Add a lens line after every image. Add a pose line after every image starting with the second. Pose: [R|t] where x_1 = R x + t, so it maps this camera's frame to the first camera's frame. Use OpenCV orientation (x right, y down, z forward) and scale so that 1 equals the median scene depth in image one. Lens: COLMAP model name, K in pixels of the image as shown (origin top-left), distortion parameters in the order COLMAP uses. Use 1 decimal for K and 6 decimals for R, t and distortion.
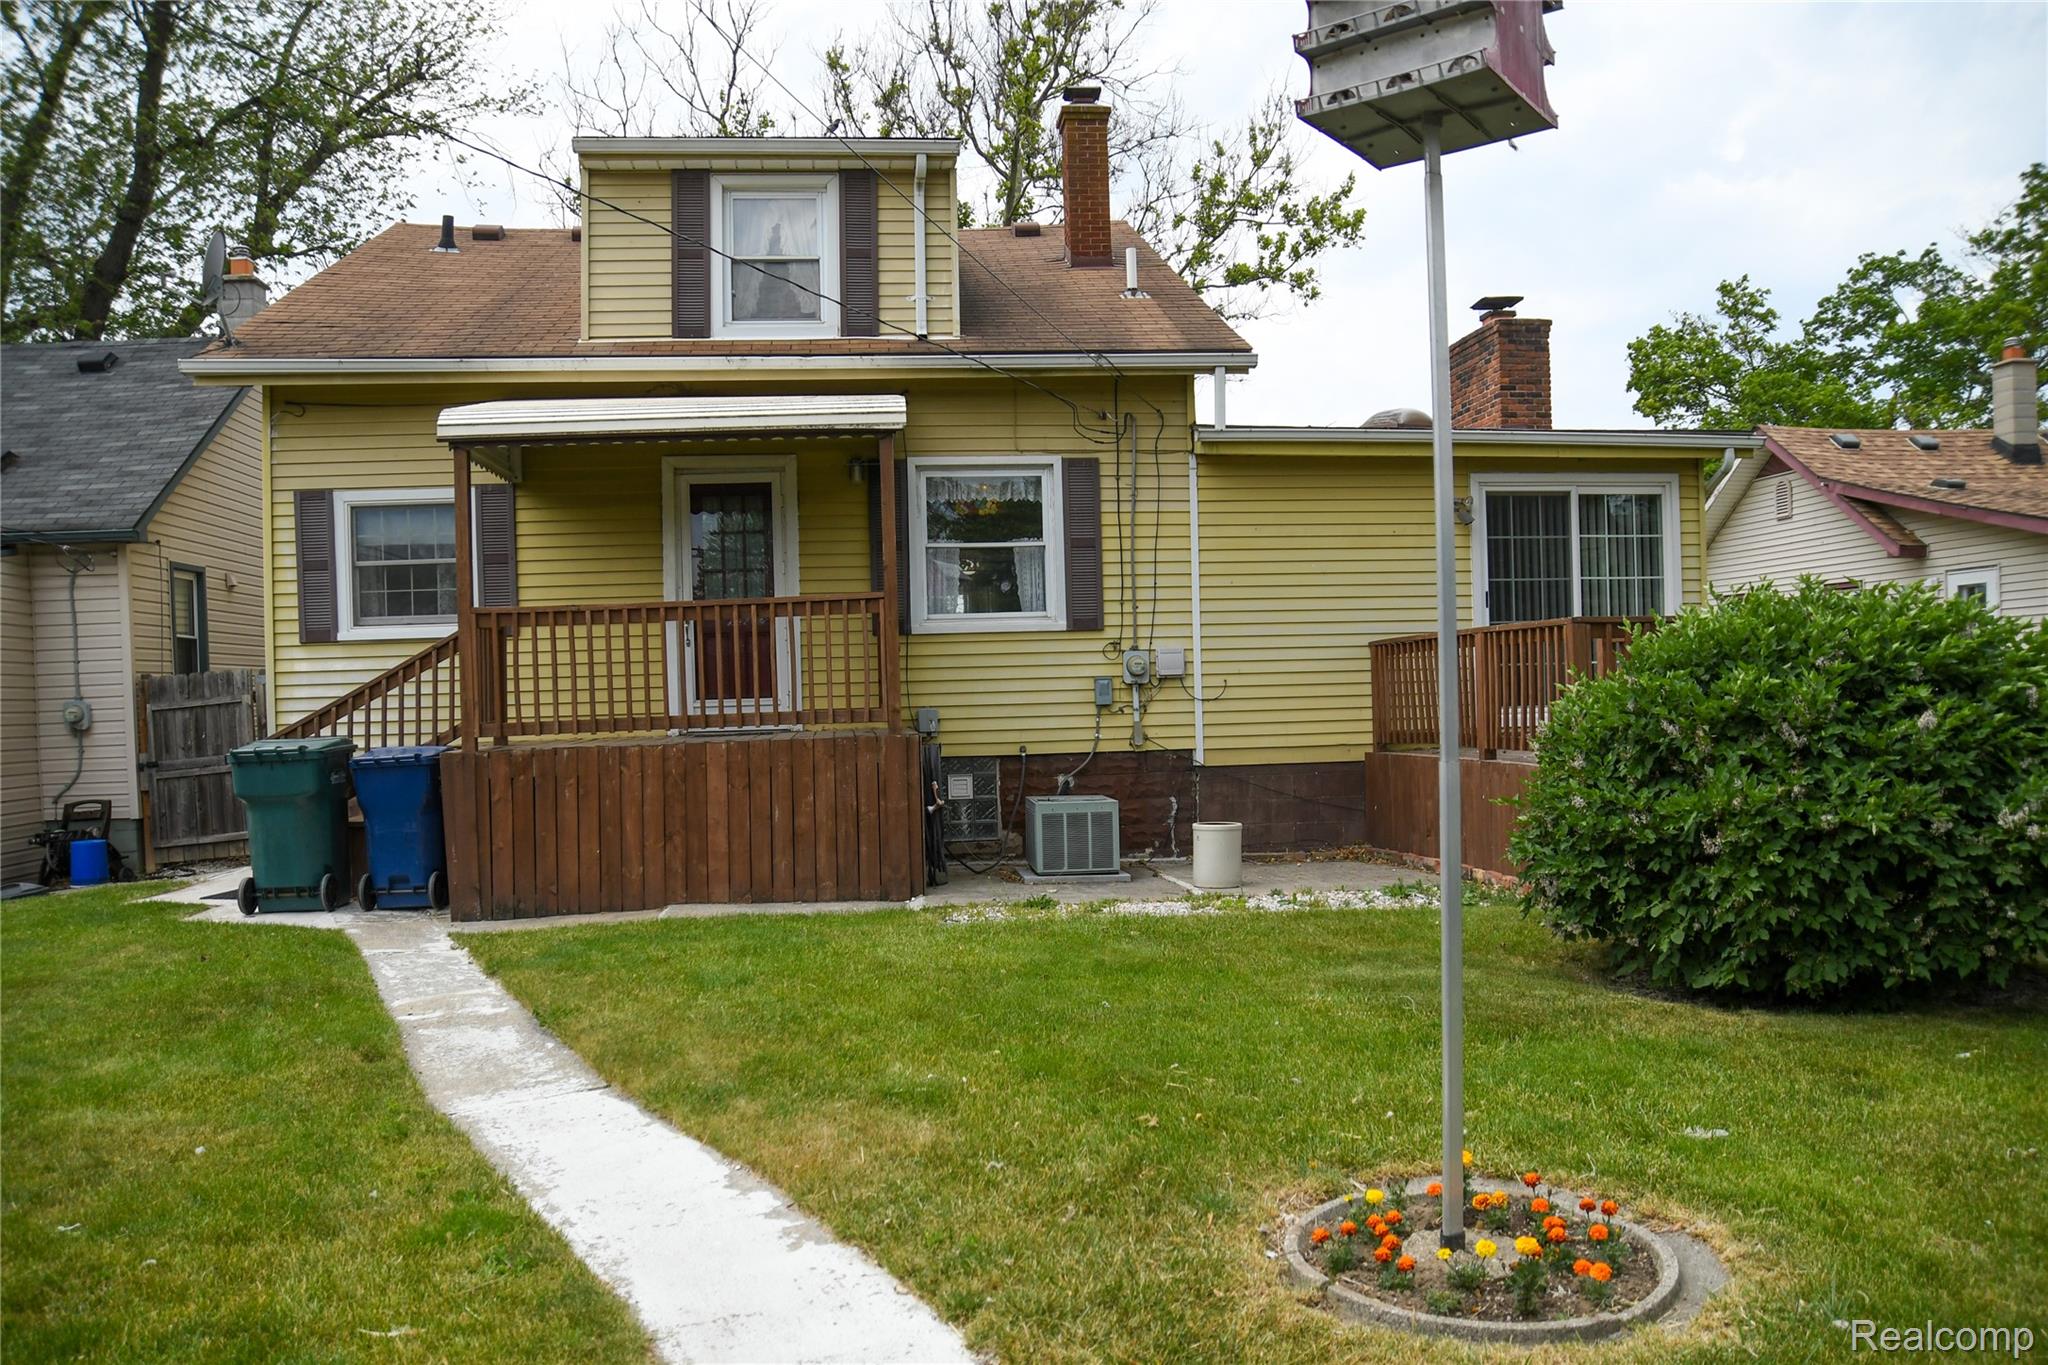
lens RADIAL K [[1501.8, 0, 1023.9], [0, 1501.8, 676.4], [0, 0, 1]] dist [-0.132103, 0.085157]
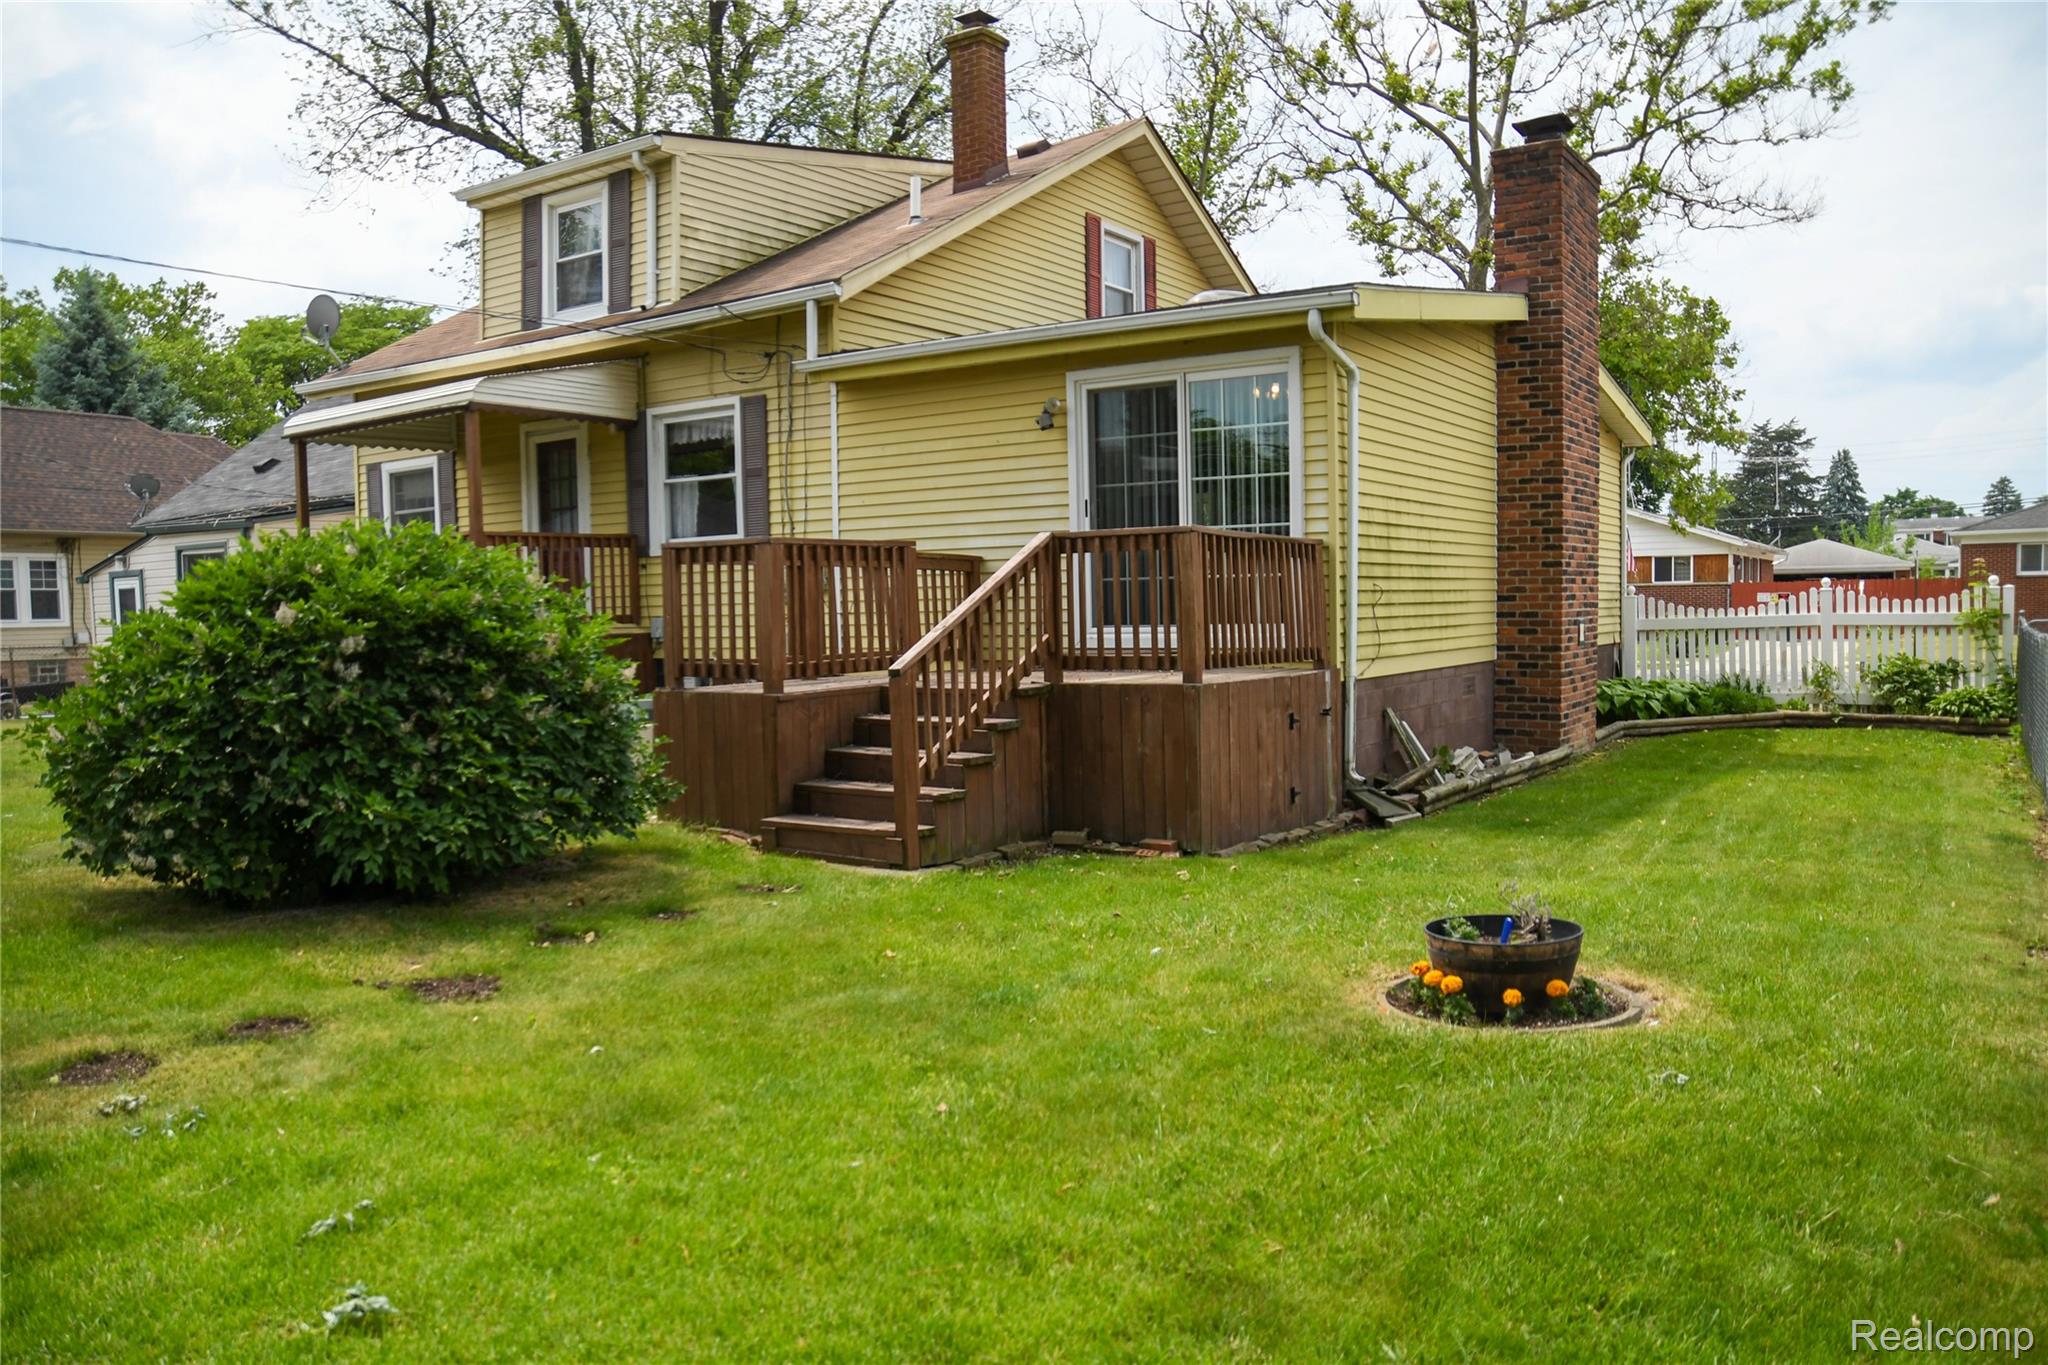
lens RADIAL K [[1501.8, 0, 1016.3], [0, 1501.8, 692.3], [0, 0, 1]] dist [-0.132103, 0.085157]
pose [[0.758193, 0.052391, -0.649922, 0.925785], [0.004878, 0.996283, 0.086003, -0.019756], [0.652012, -0.068377, 0.755119, 0.271681]]
